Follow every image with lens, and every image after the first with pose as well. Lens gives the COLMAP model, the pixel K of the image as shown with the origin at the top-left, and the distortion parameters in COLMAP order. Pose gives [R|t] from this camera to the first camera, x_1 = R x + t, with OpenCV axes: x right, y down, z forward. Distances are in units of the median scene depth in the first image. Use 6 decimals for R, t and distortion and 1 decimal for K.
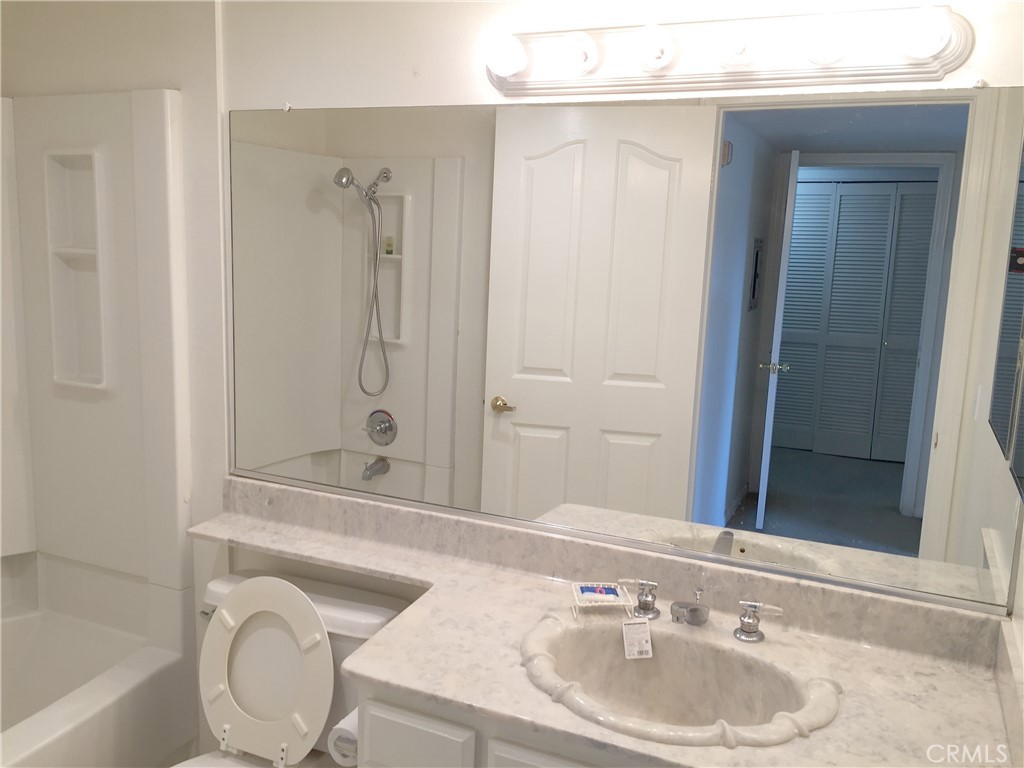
lens RADIAL K [[871.2, 0, 506.5], [0, 871.2, 382.9], [0, 0, 1]] dist [-0.044140, 0.042579]
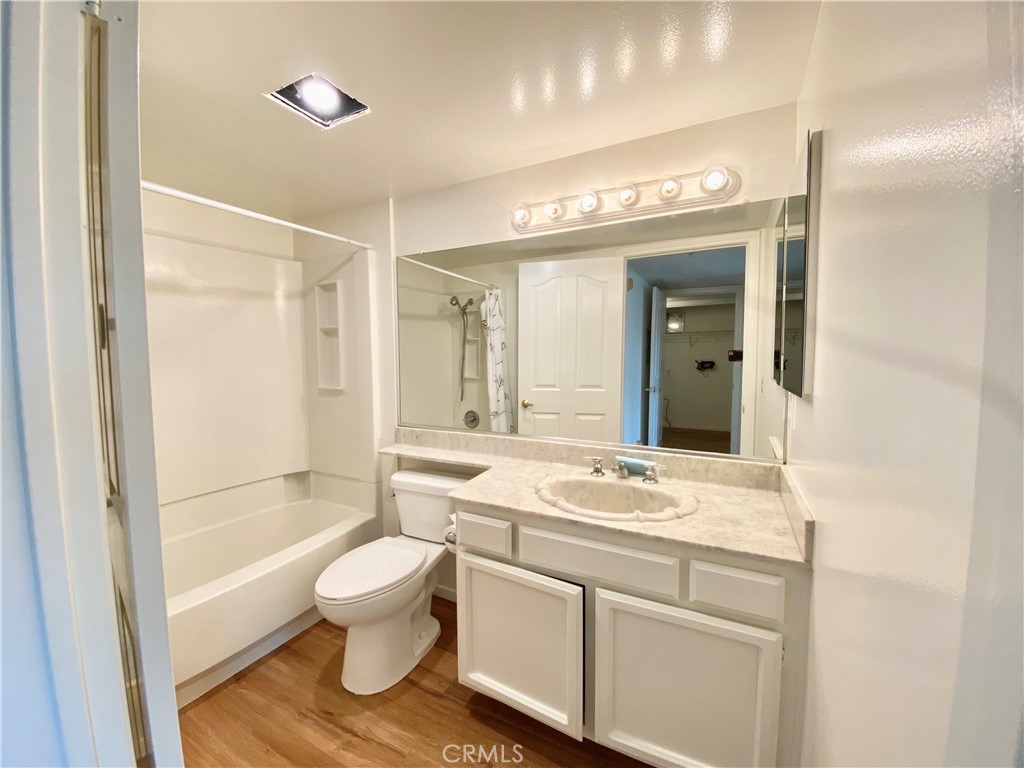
lens RADIAL K [[410.4, 0, 500.8], [0, 410.4, 382.2], [0, 0, 1]] dist [-0.023978, -0.000538]
pose [[0.996531, -0.034383, -0.075794, 0.016128], [0.026841, 0.994789, -0.098363, 0.139355], [0.078781, 0.095988, 0.992260, 0.018705]]
